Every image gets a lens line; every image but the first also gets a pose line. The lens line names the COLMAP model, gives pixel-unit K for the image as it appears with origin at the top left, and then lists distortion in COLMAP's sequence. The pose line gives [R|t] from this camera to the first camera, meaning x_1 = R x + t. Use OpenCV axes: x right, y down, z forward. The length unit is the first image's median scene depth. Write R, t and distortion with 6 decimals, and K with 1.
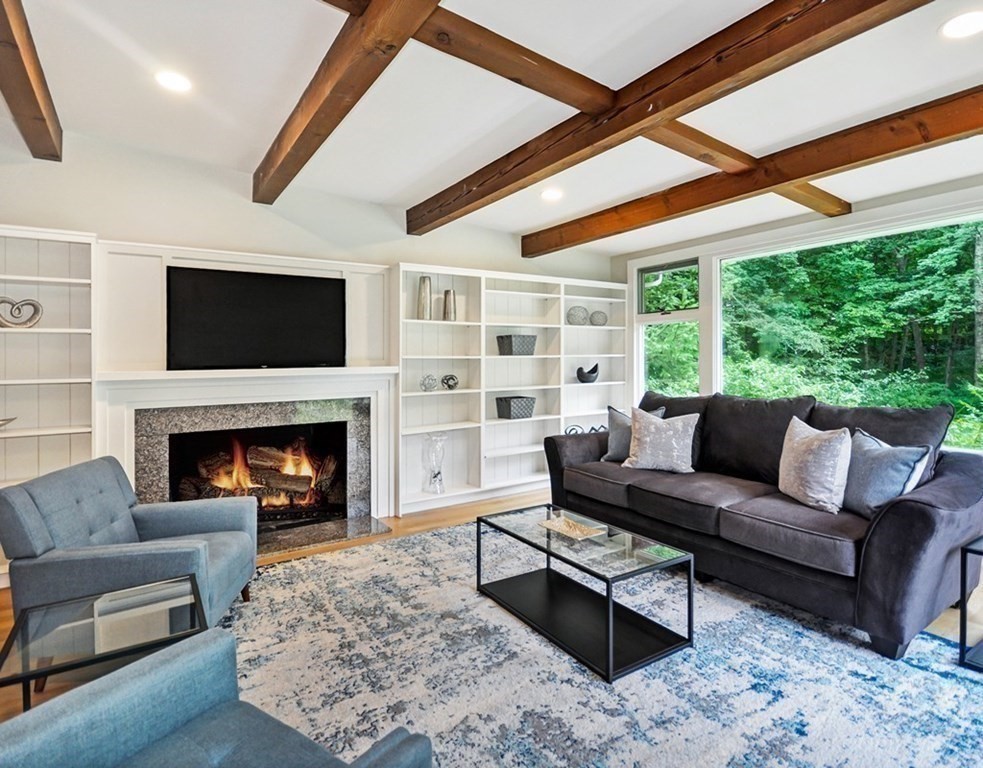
lens RADIAL K [[528.0, 0, 484.5], [0, 528.0, 369.2], [0, 0, 1]] dist [0.000660, -0.000214]
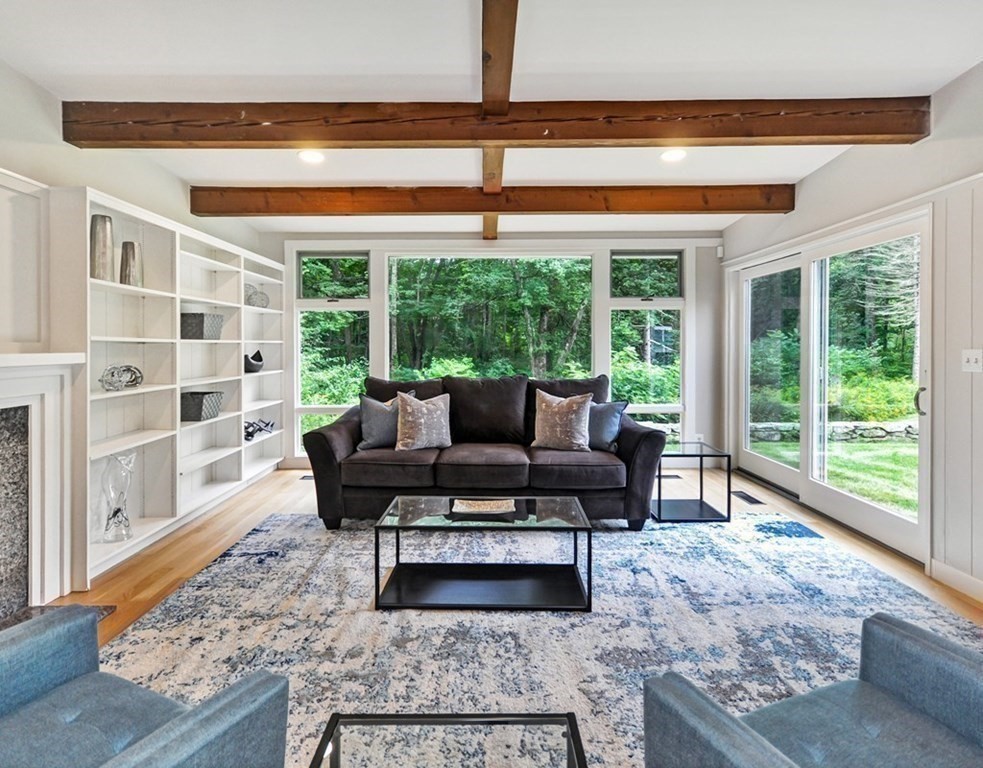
lens RADIAL K [[528.0, 0, 484.5], [0, 528.0, 369.2], [0, 0, 1]] dist [0.000660, -0.000214]
pose [[0.551875, -0.025369, 0.833541, -0.491355], [0.008438, 0.999656, 0.024838, 0.003267], [-0.833884, -0.006674, 0.551899, 0.295445]]
